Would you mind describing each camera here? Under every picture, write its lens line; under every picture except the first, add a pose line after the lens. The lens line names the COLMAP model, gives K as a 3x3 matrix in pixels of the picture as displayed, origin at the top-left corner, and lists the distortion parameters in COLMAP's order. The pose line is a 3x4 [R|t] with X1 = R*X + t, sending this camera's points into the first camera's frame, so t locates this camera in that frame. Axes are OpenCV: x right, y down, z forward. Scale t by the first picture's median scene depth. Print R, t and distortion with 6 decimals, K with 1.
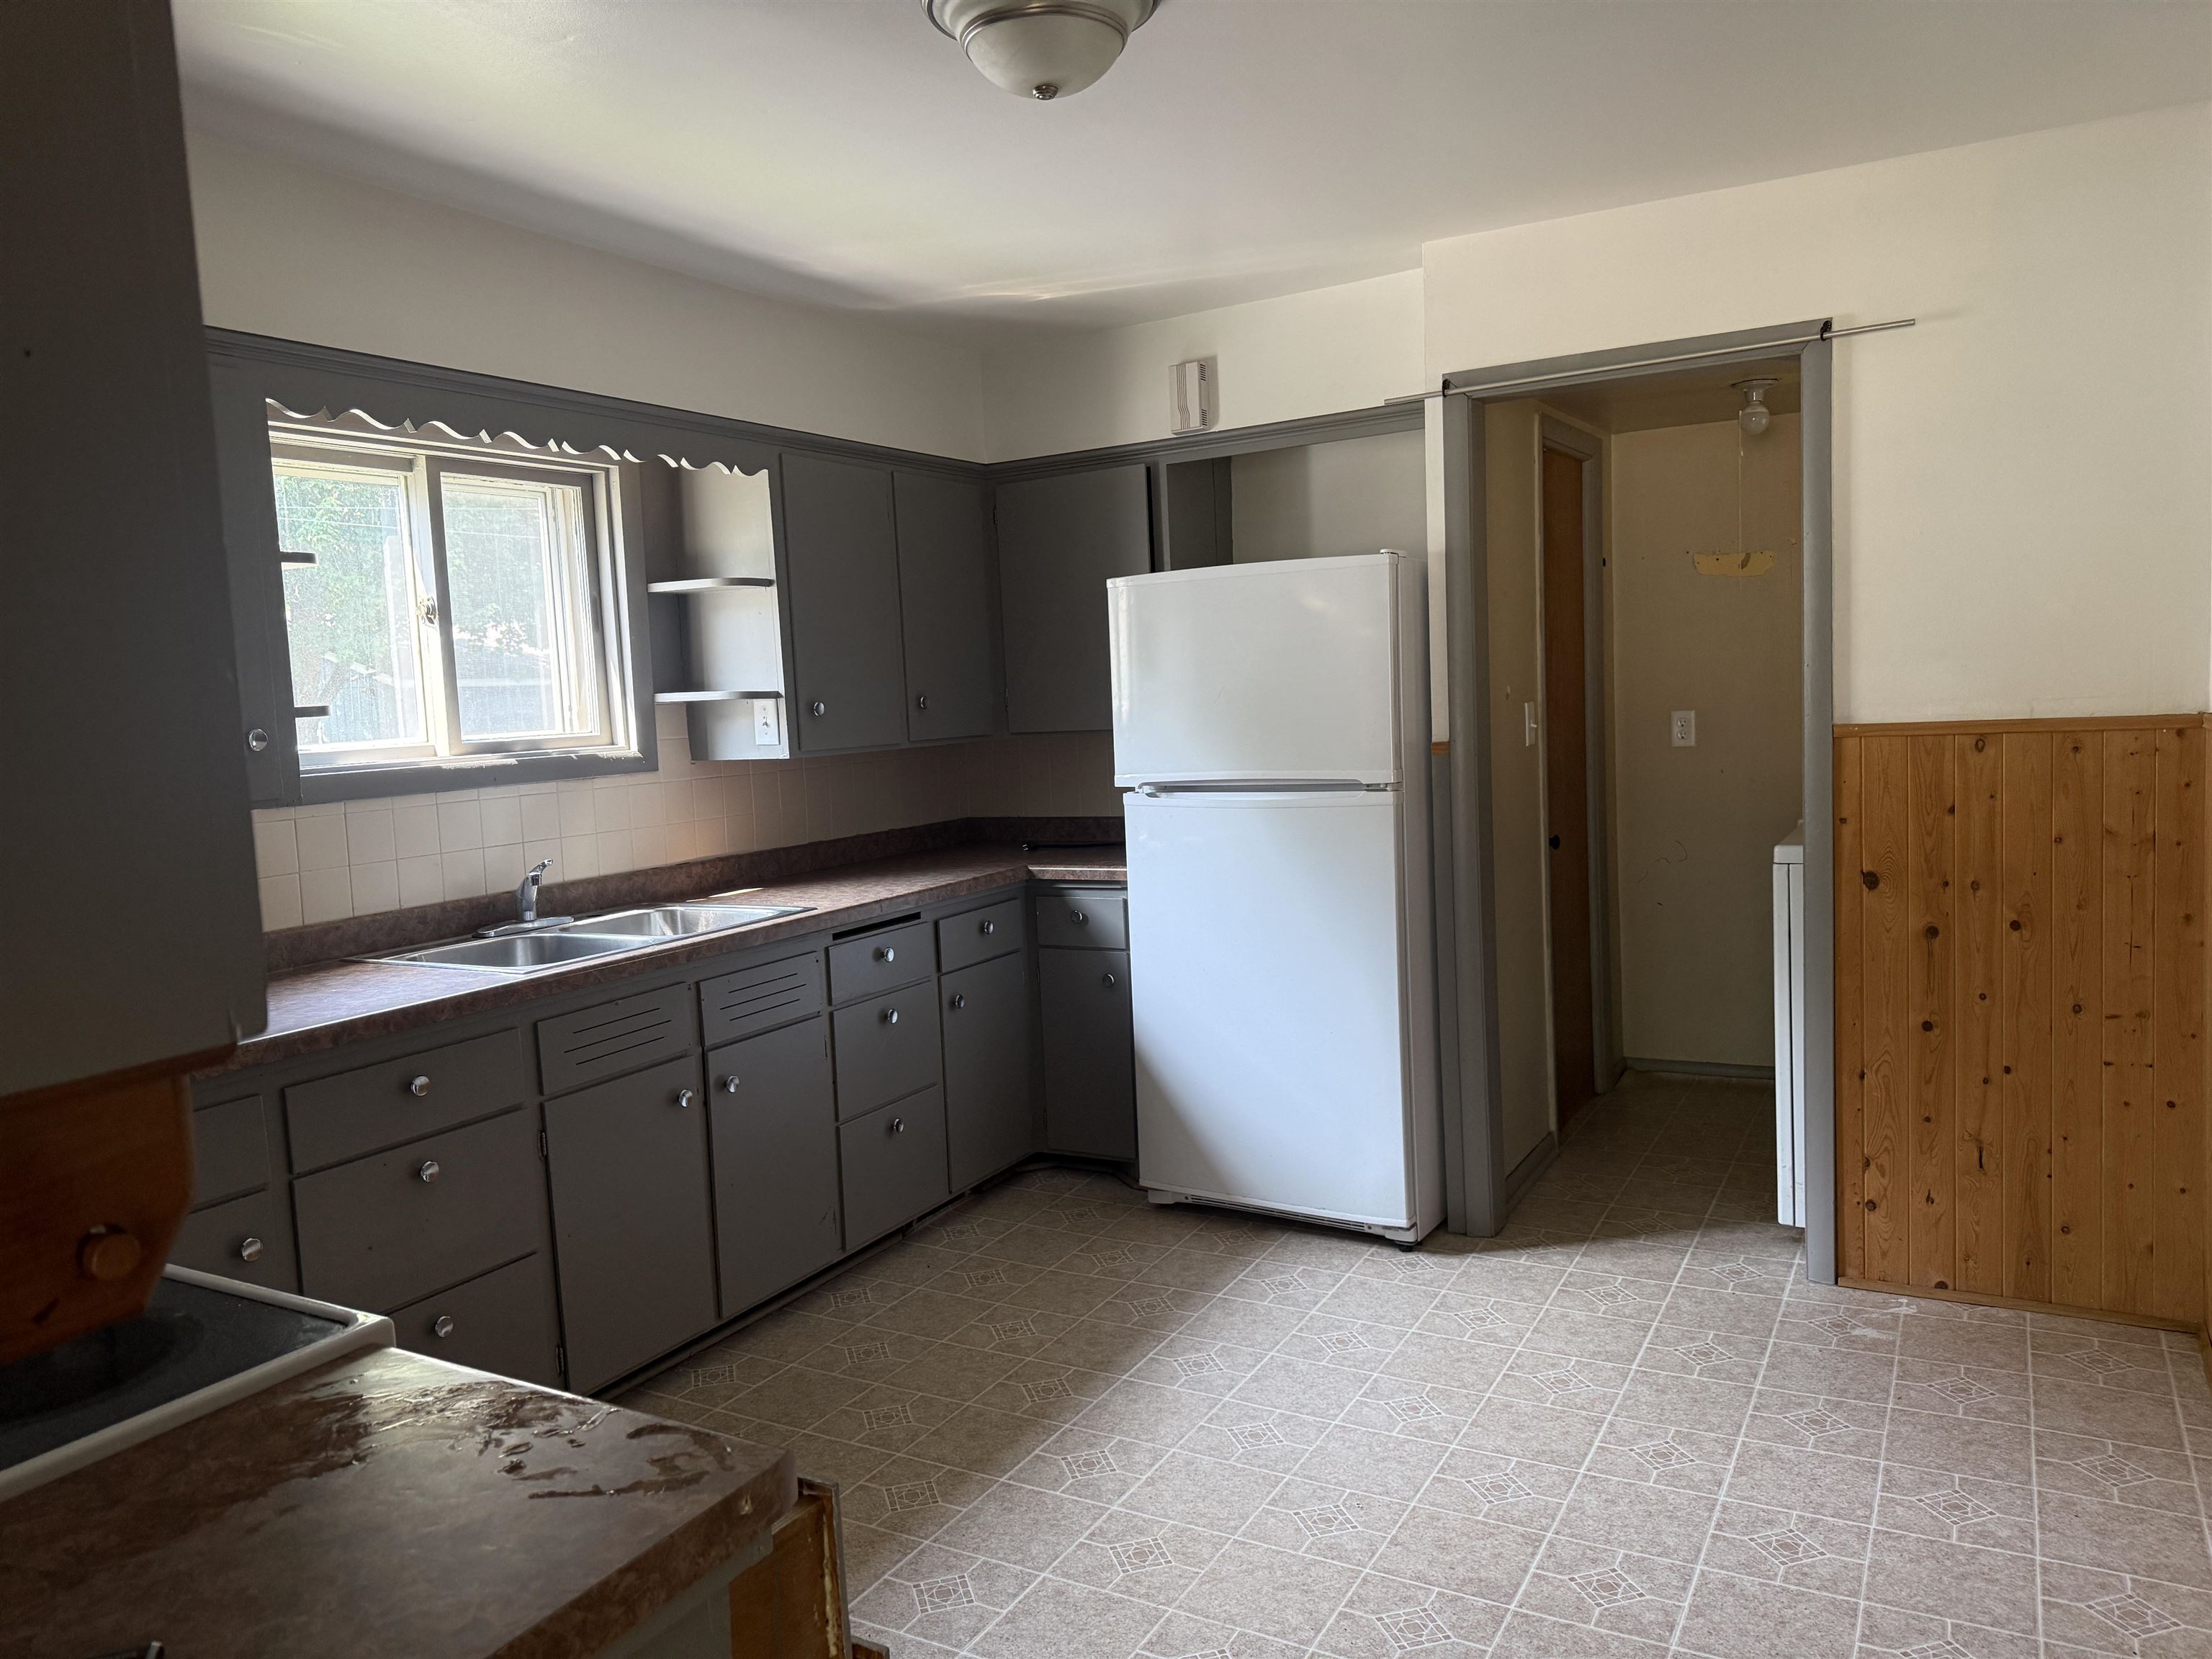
lens RADIAL K [[1549.2, 0, 1106.0], [0, 1549.2, 829.5], [0, 0, 1]] dist [0.085983, -0.104655]
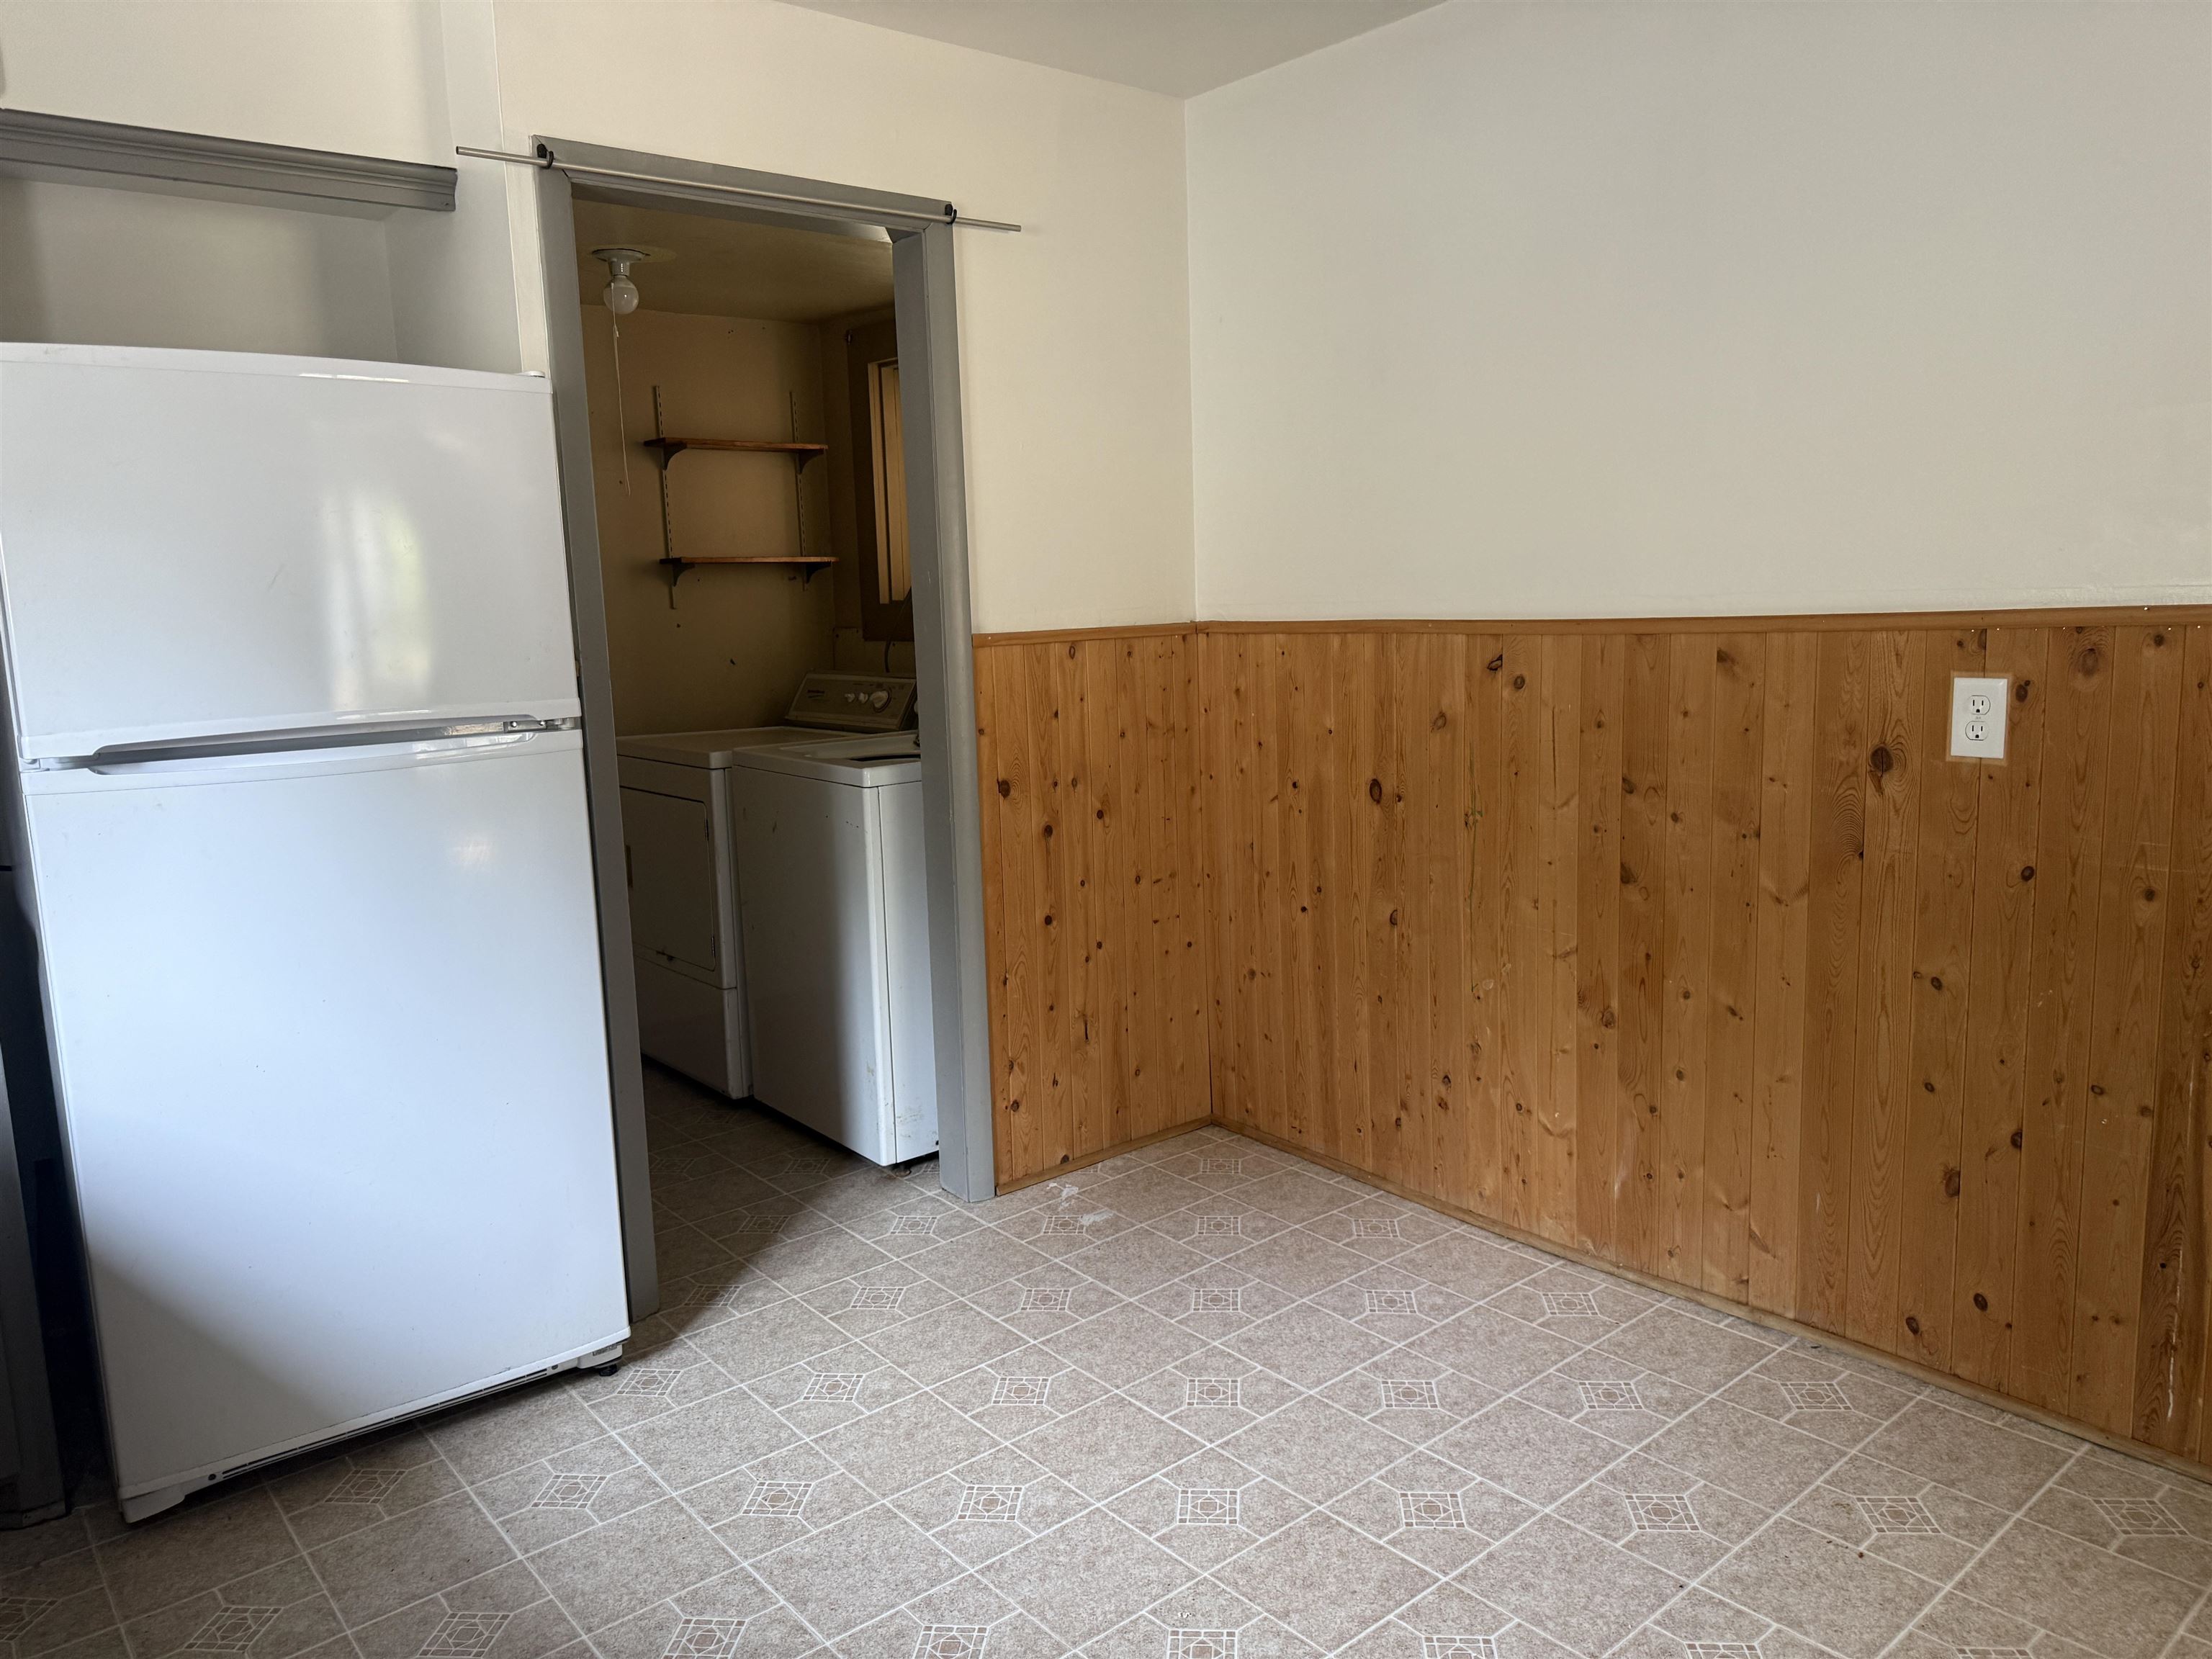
lens RADIAL K [[1552.0, 0, 1104.1], [0, 1552.0, 817.3], [0, 0, 1]] dist [0.146917, -0.234288]
pose [[0.357466, -0.101000, 0.928449, -0.429272], [0.097207, 0.992759, 0.070570, -0.013841], [-0.928854, 0.065026, 0.364695, 0.582965]]
